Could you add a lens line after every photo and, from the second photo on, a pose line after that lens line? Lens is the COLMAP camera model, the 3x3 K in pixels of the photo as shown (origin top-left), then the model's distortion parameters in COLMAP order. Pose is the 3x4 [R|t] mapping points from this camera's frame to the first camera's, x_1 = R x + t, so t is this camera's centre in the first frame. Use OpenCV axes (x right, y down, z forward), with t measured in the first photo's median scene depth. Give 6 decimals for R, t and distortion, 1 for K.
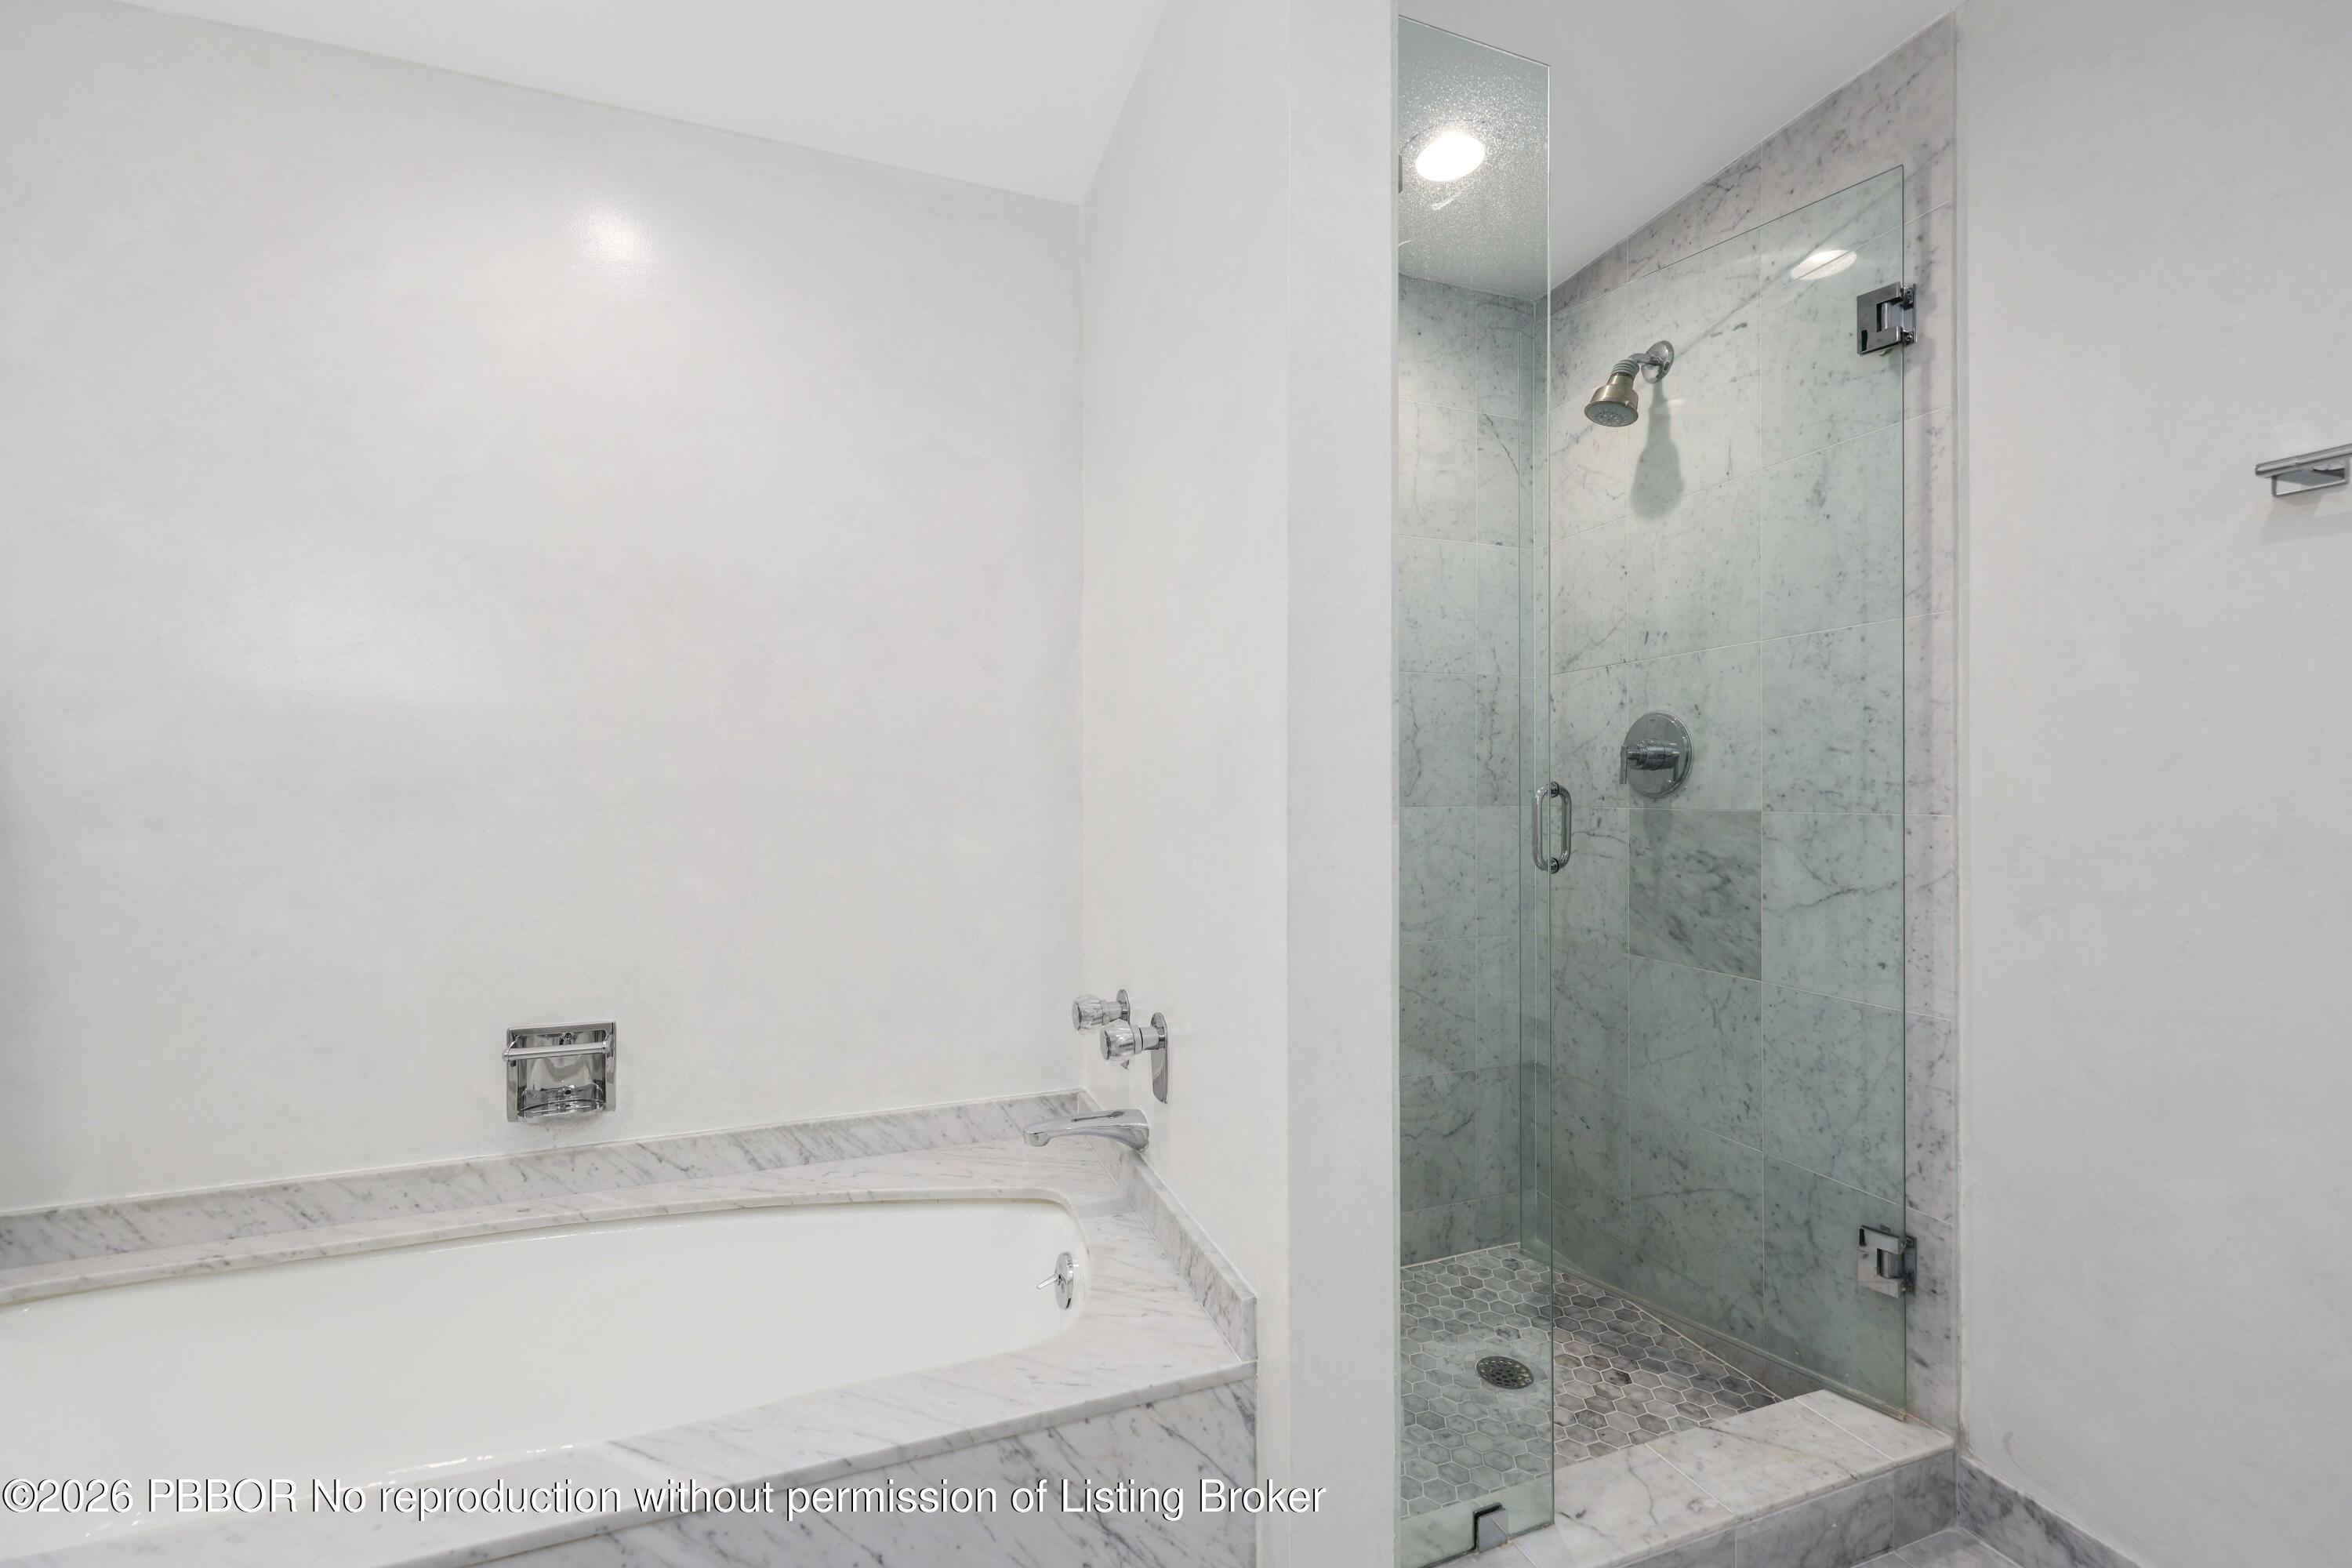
lens RADIAL K [[979.4, 0, 1176.0], [0, 979.4, 784.0], [0, 0, 1]] dist [0.023337, -0.003068]
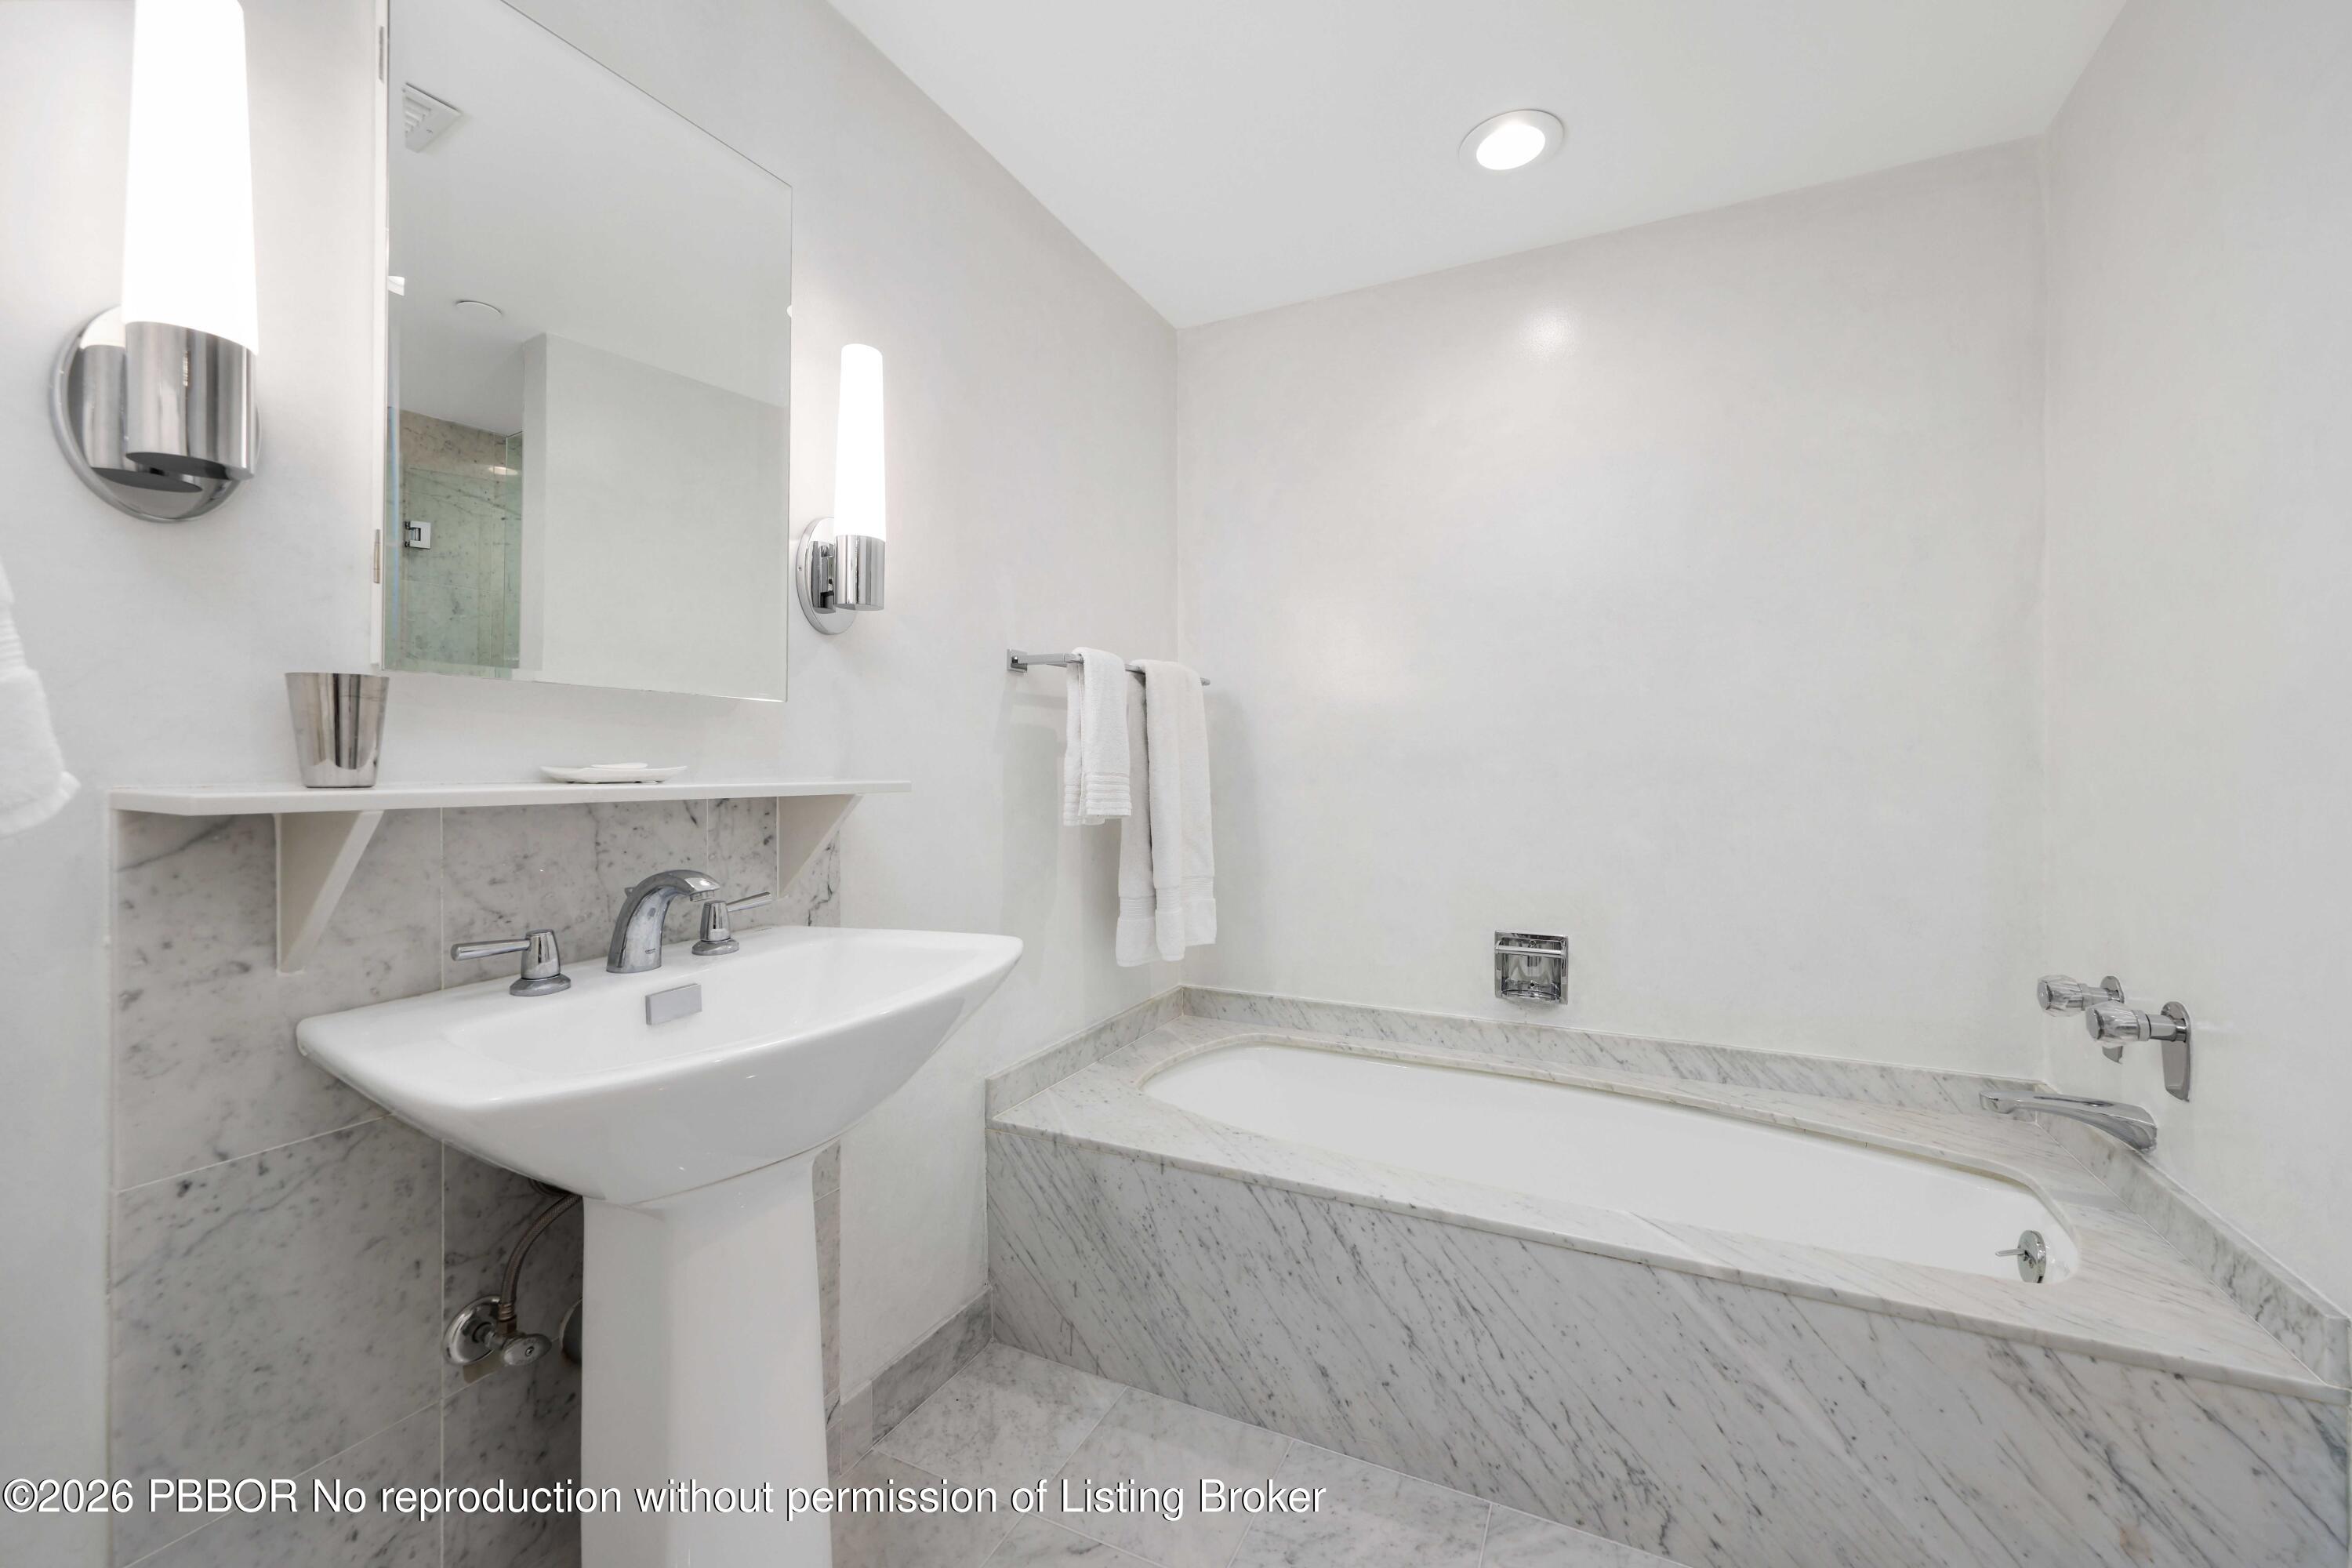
lens RADIAL K [[979.4, 0, 1176.0], [0, 979.4, 784.0], [0, 0, 1]] dist [0.023337, -0.003068]
pose [[0.721671, 0.015293, -0.692067, -0.048287], [-0.001838, 0.999795, 0.020177, 0.014979], [0.692234, -0.013289, 0.721551, -0.303928]]
